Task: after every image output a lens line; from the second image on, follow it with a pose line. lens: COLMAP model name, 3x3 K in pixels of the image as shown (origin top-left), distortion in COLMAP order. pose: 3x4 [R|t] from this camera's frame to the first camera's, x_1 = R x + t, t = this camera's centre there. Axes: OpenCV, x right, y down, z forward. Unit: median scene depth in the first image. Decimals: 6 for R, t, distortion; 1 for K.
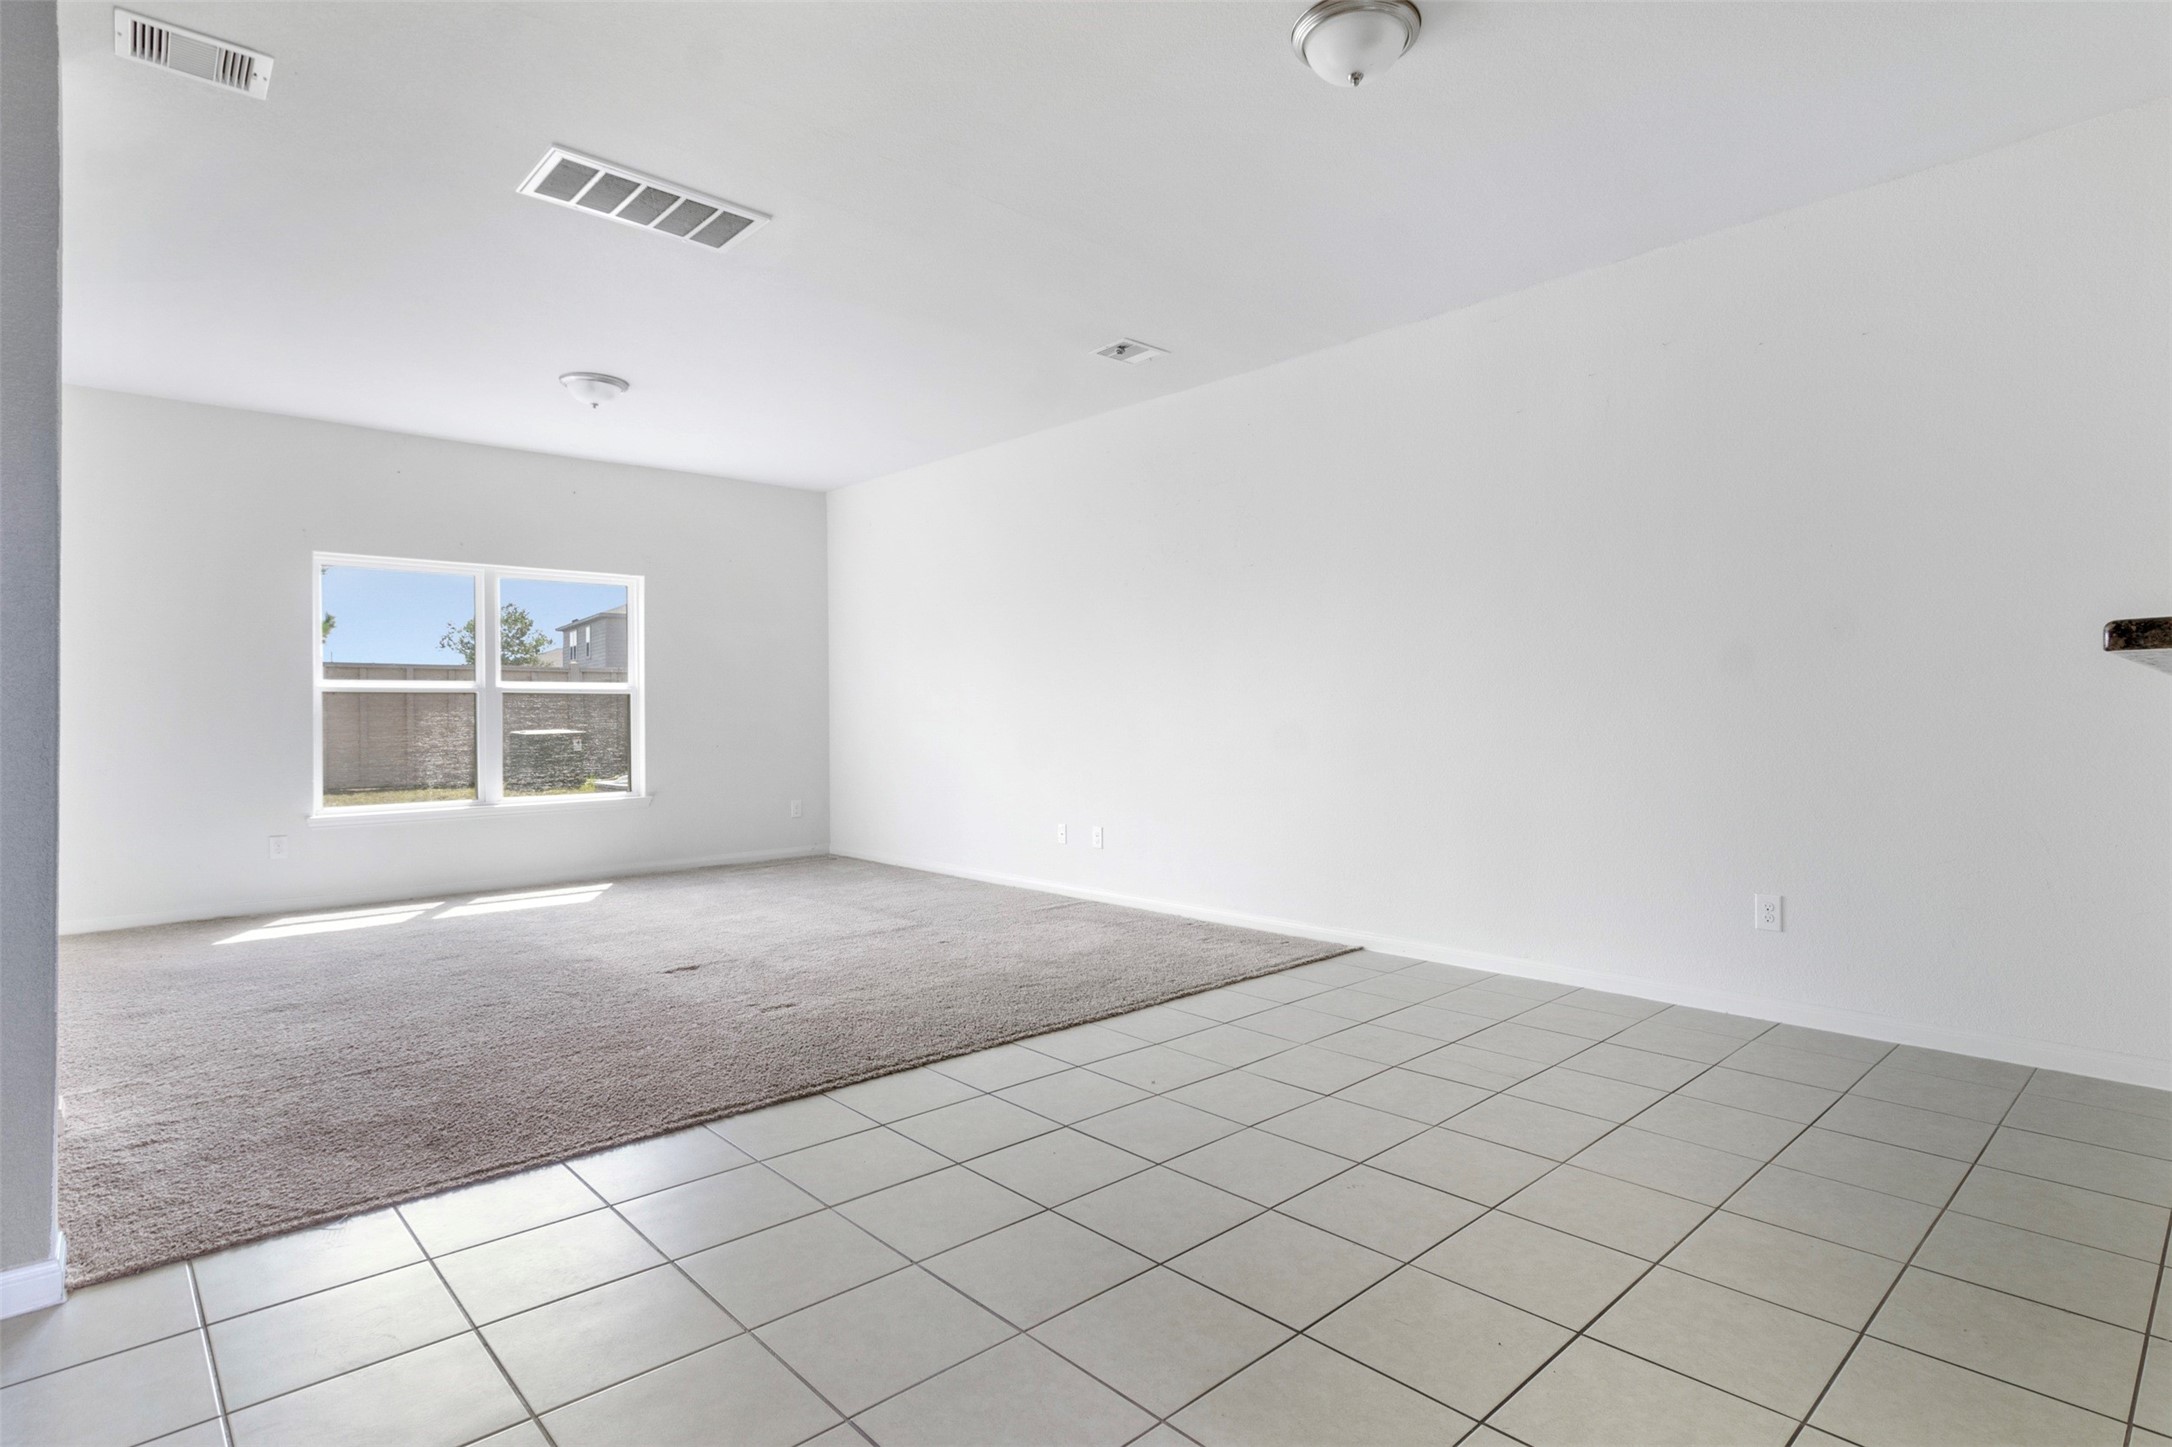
lens RADIAL K [[981.7, 0, 1083.4], [0, 981.7, 700.8], [0, 0, 1]] dist [0.003705, 0.000067]
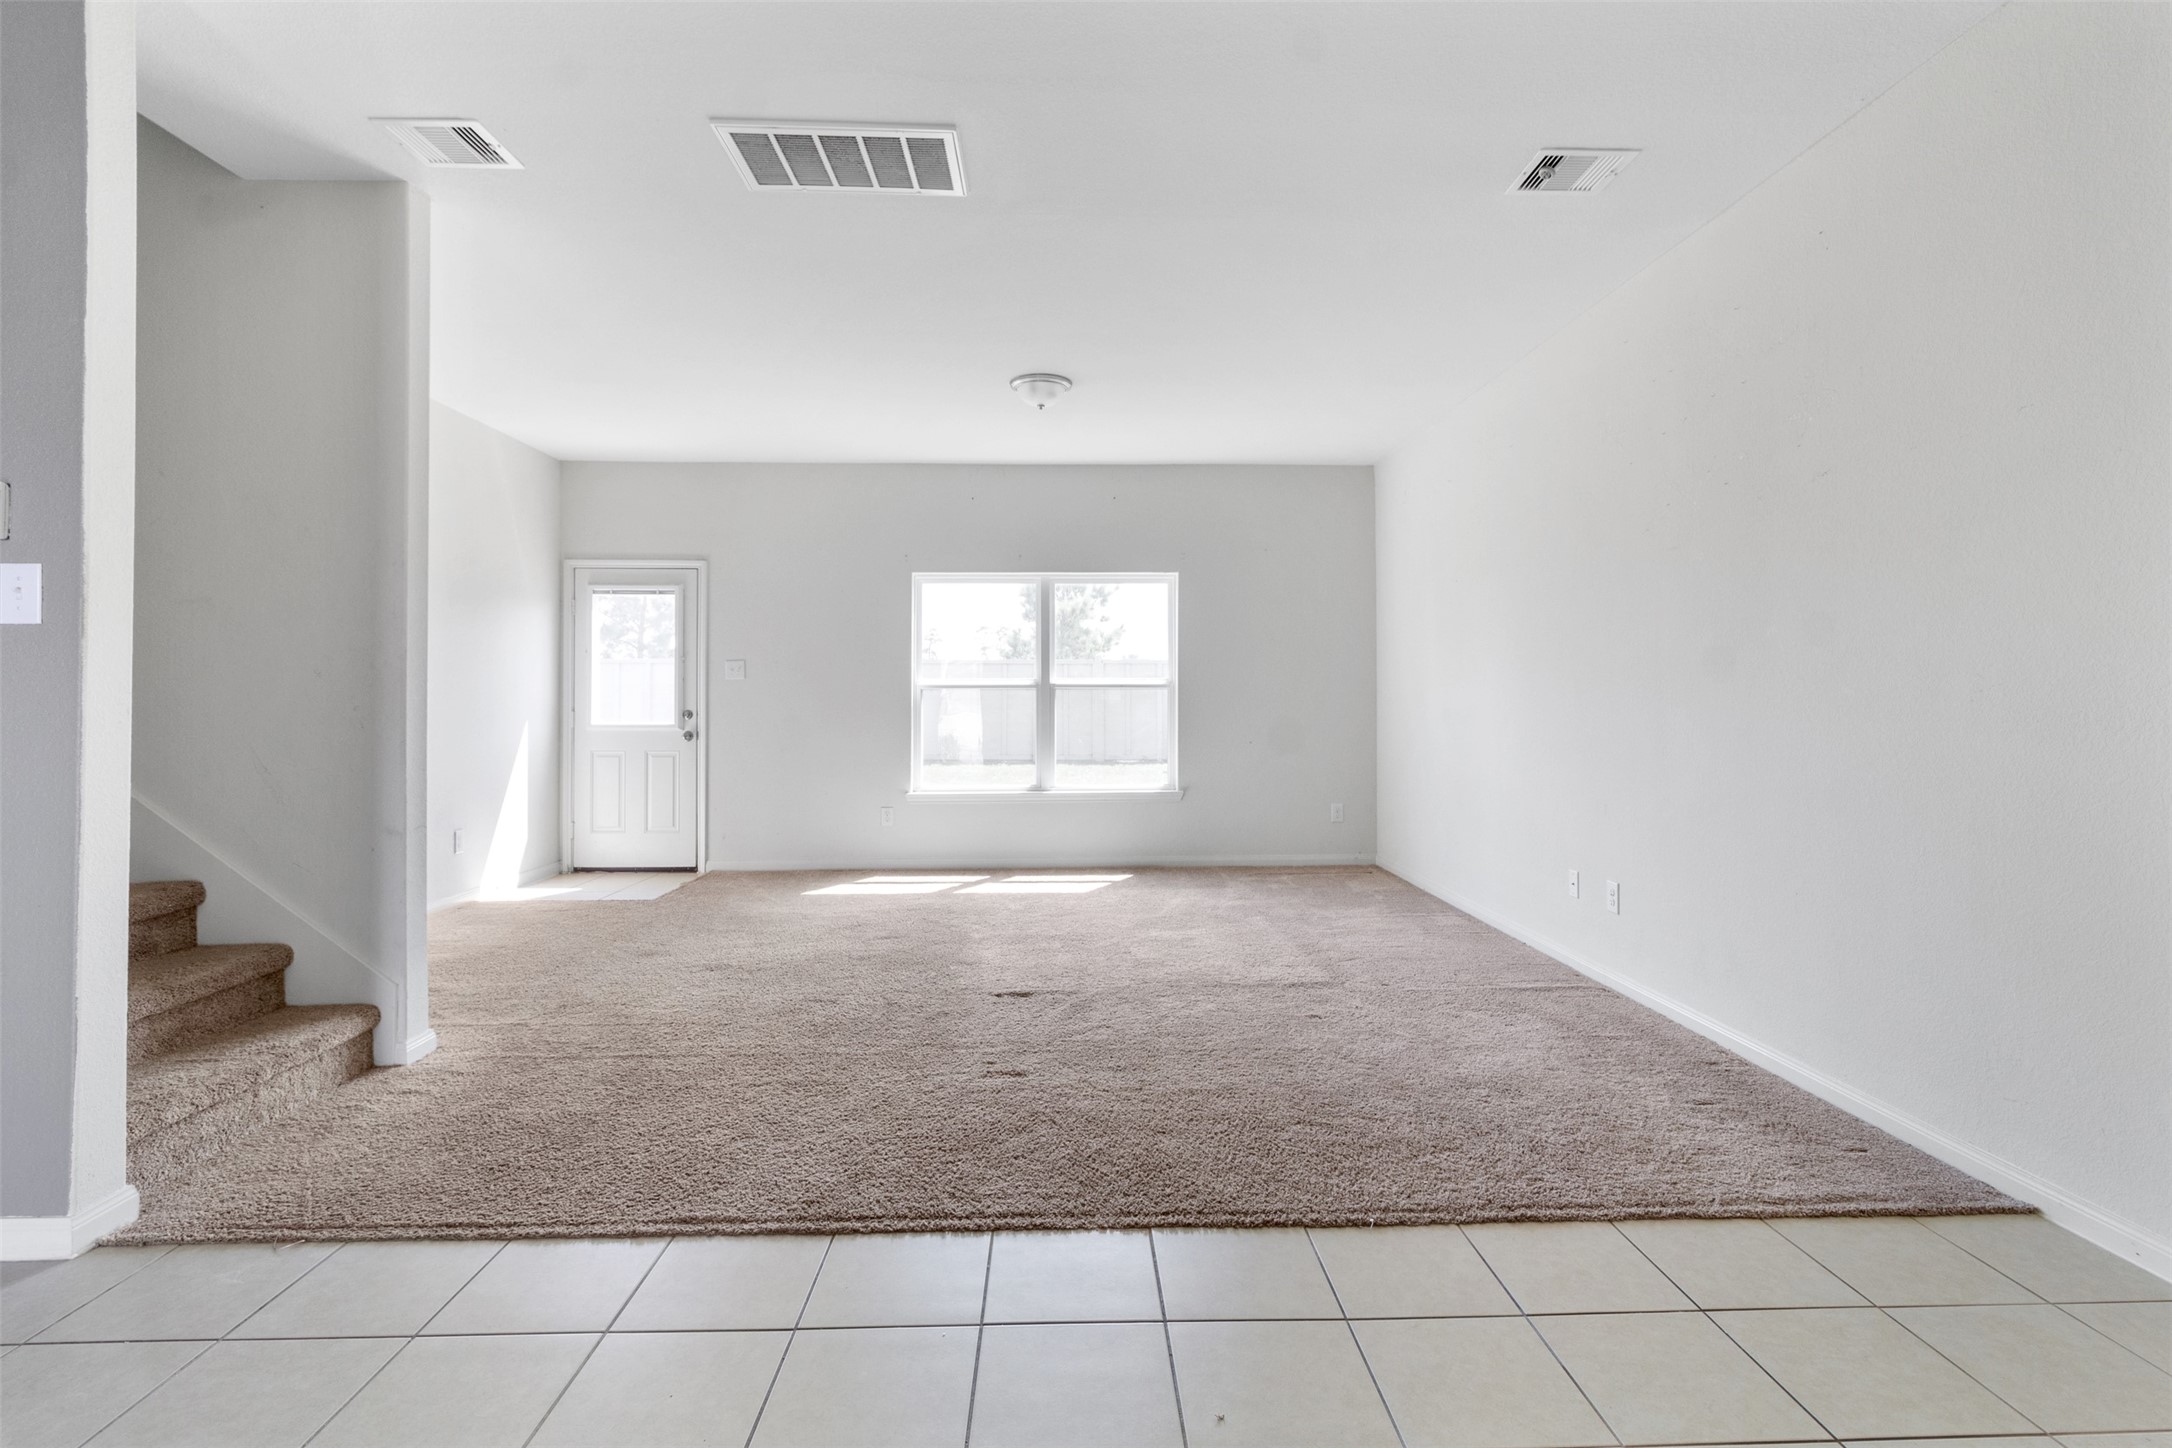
lens RADIAL K [[981.7, 0, 1083.4], [0, 981.7, 701.3], [0, 0, 1]] dist [0.003705, 0.000067]
pose [[0.788197, 0.006564, -0.615388, 0.282218], [0.001050, 0.999927, 0.012010, -0.019339], [0.615422, -0.010113, 0.788133, 0.415539]]
